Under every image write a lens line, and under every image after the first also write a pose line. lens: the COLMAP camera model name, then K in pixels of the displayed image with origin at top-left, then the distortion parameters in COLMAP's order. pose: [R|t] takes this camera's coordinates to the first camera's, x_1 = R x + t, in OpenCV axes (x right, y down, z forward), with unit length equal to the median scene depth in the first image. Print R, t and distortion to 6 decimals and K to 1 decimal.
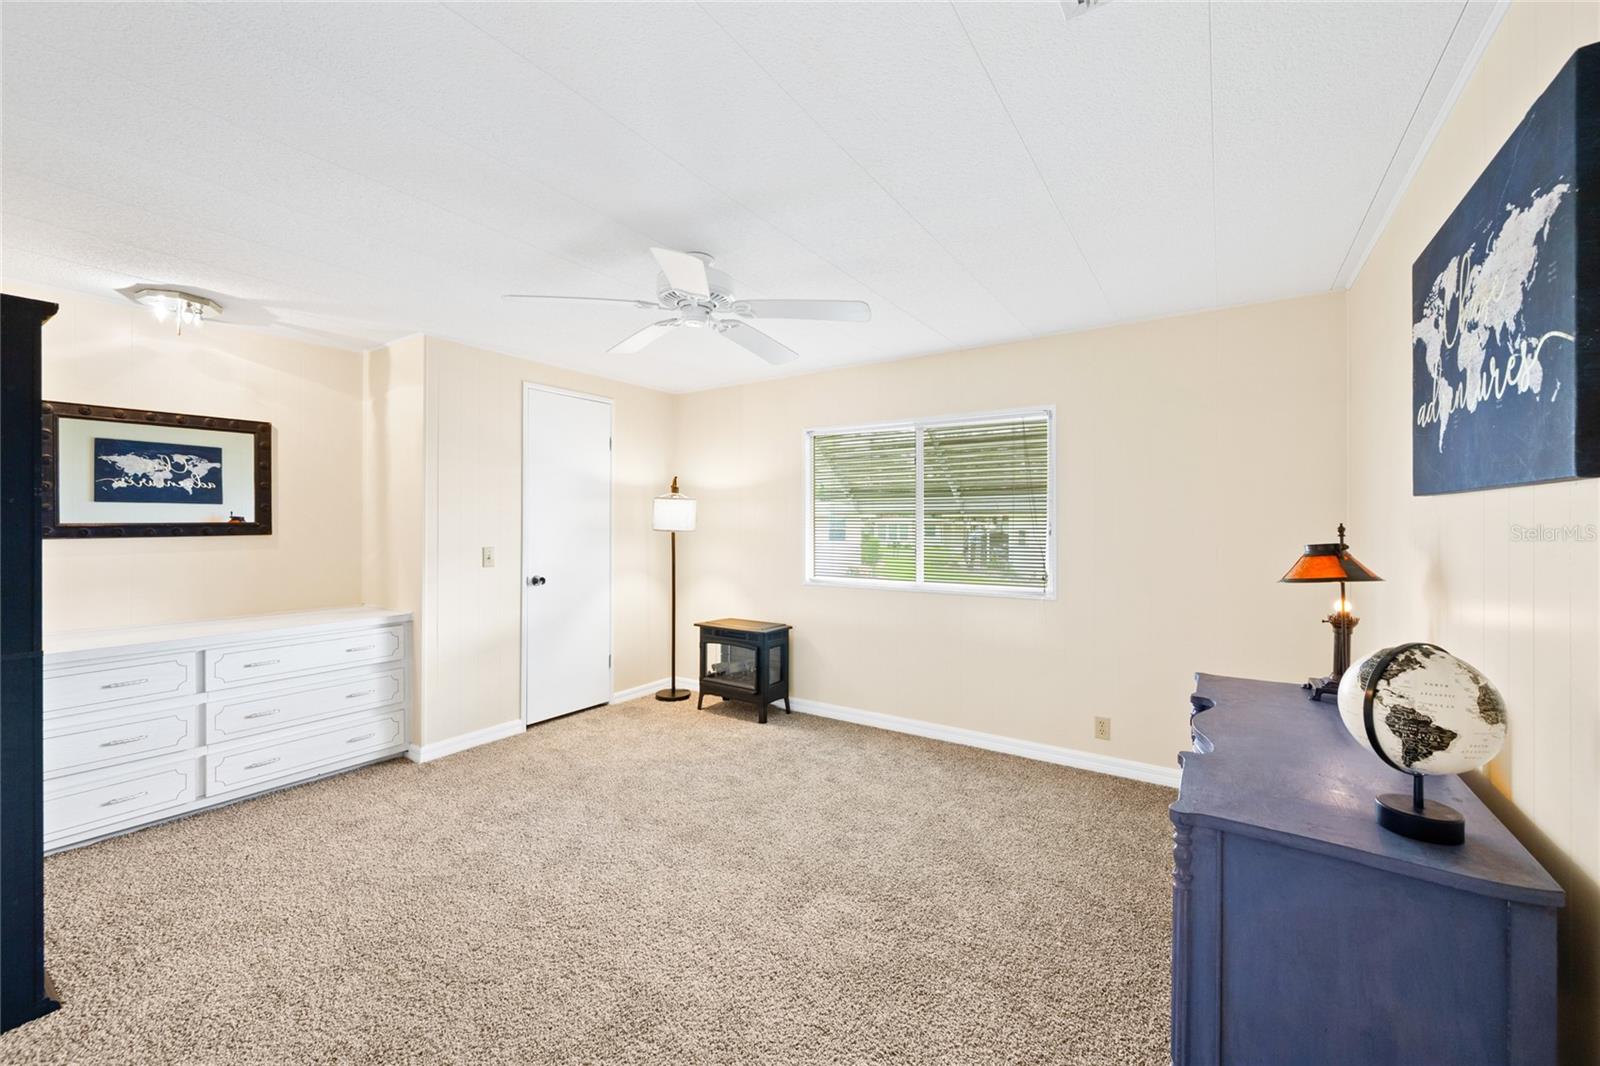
lens RADIAL K [[663.0, 0, 805.9], [0, 663.0, 519.5], [0, 0, 1]] dist [0.001797, 0.000203]
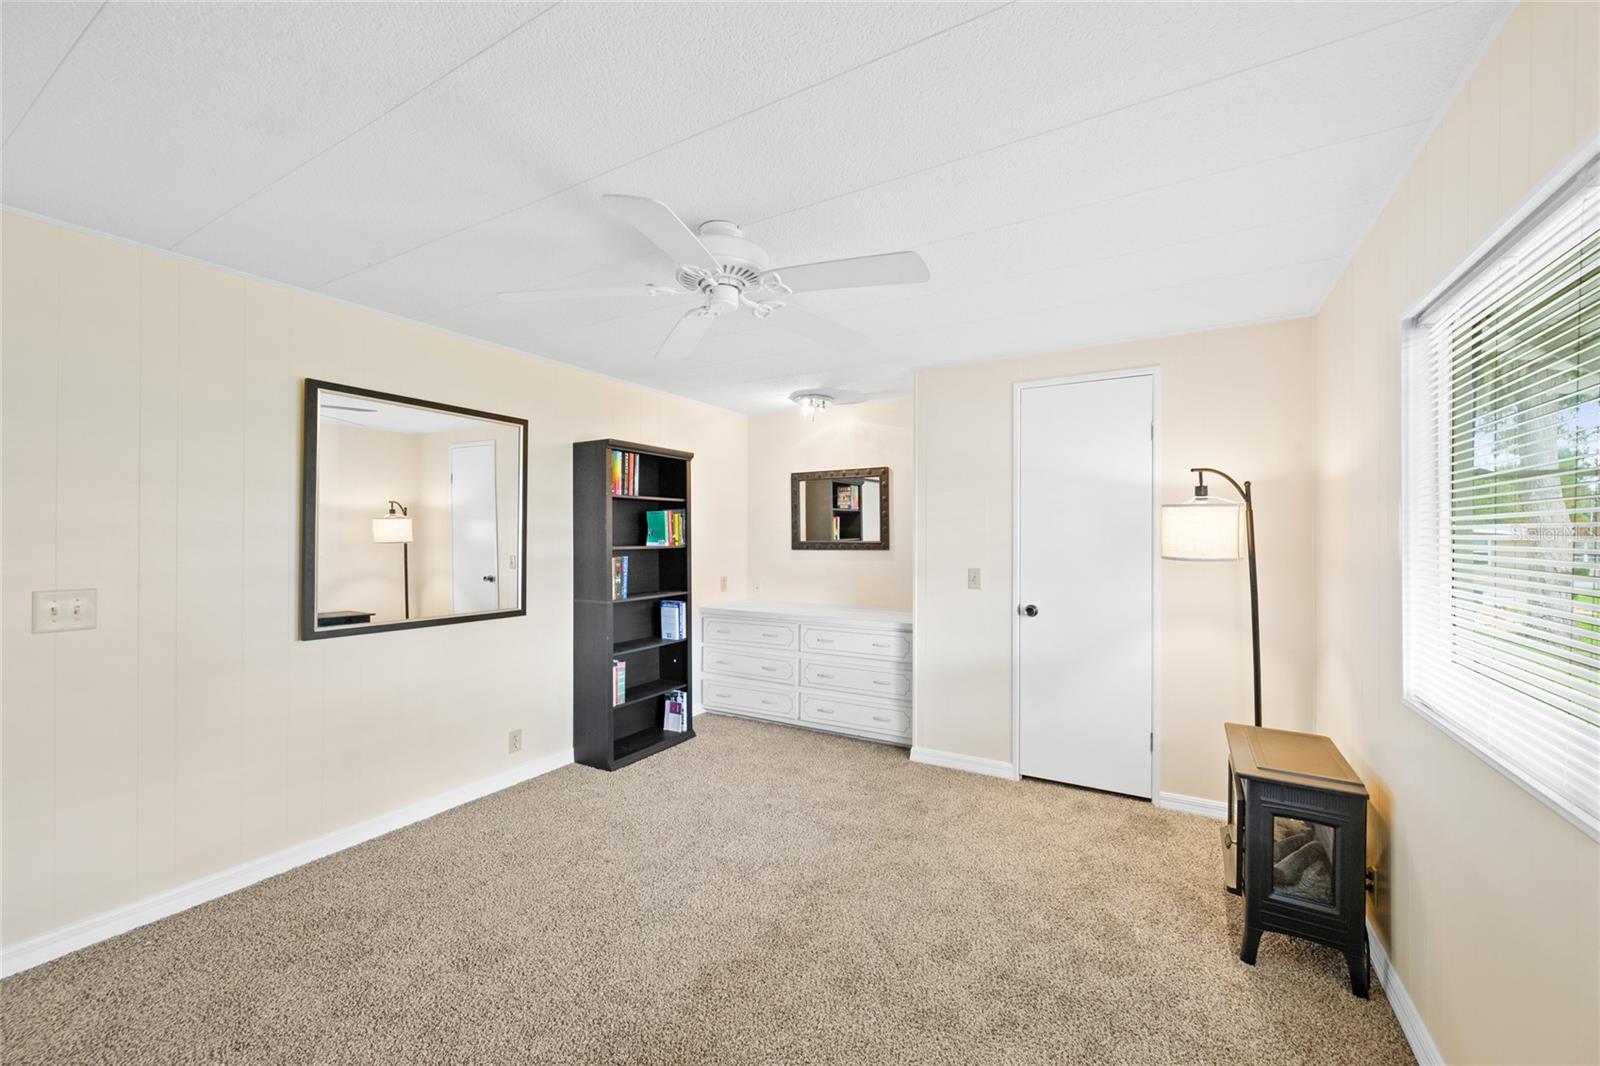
lens RADIAL K [[624.5, 0, 810.6], [0, 624.5, 536.0], [0, 0, 1]] dist [0.000394, -0.000110]
pose [[0.048765, -0.006831, -0.998787, 0.450482], [-0.006499, 0.999953, -0.007156, 0.004000], [0.998789, 0.006840, 0.048718, 0.788100]]
